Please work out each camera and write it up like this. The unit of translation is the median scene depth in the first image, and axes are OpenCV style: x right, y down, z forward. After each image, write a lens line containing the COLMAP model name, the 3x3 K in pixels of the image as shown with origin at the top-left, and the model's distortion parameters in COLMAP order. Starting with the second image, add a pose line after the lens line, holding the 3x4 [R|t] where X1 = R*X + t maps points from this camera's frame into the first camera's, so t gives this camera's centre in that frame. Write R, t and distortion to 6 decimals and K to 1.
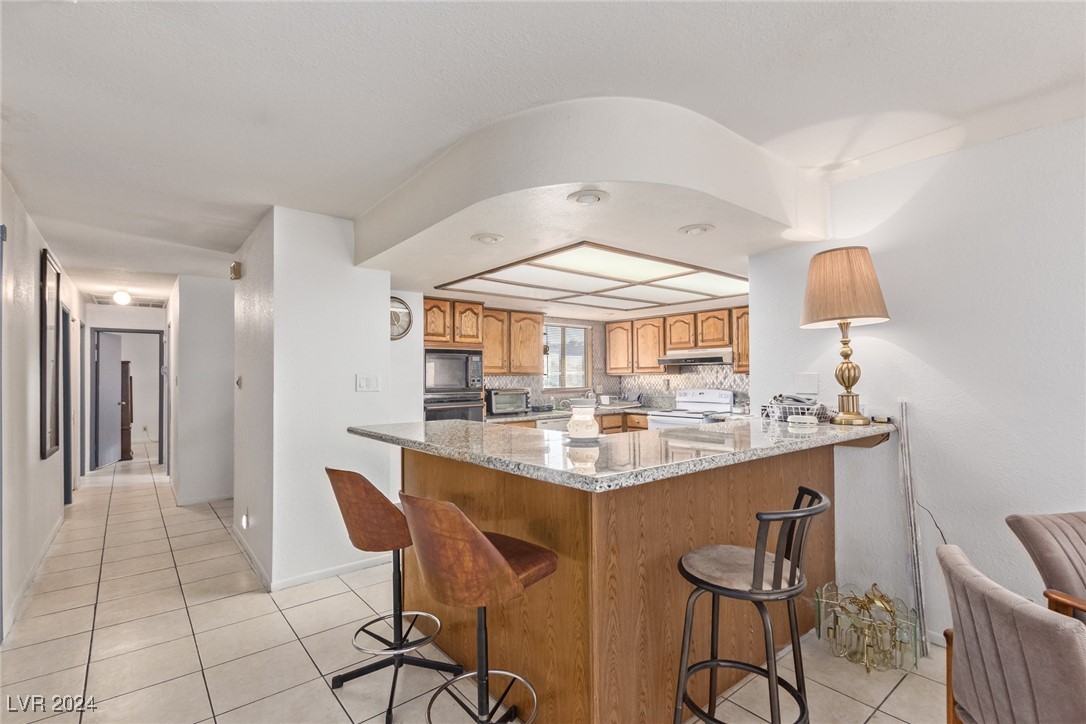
lens RADIAL K [[505.3, 0, 540.0], [0, 505.3, 370.1], [0, 0, 1]] dist [0.005589, 0.000323]
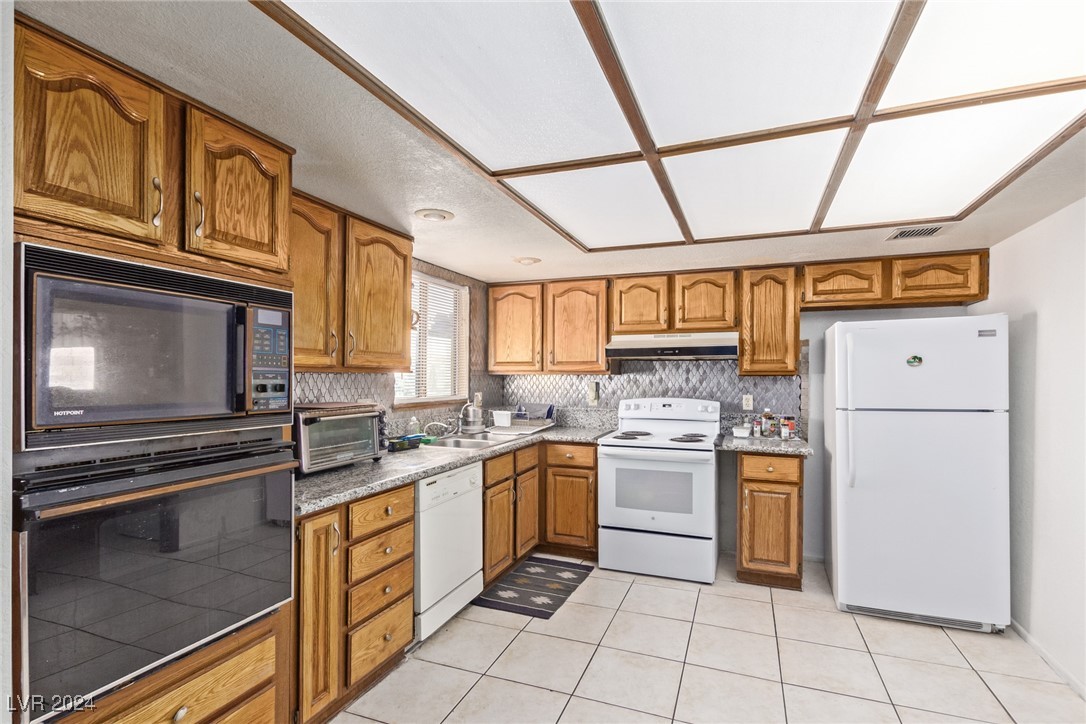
lens RADIAL K [[505.3, 0, 575.0], [0, 505.3, 374.3], [0, 0, 1]] dist [0.005589, 0.000323]
pose [[0.849845, 0.010198, 0.526934, -0.112531], [-0.014738, 0.999882, 0.004419, 0.007156], [-0.526827, -0.011521, 0.849895, 0.548095]]
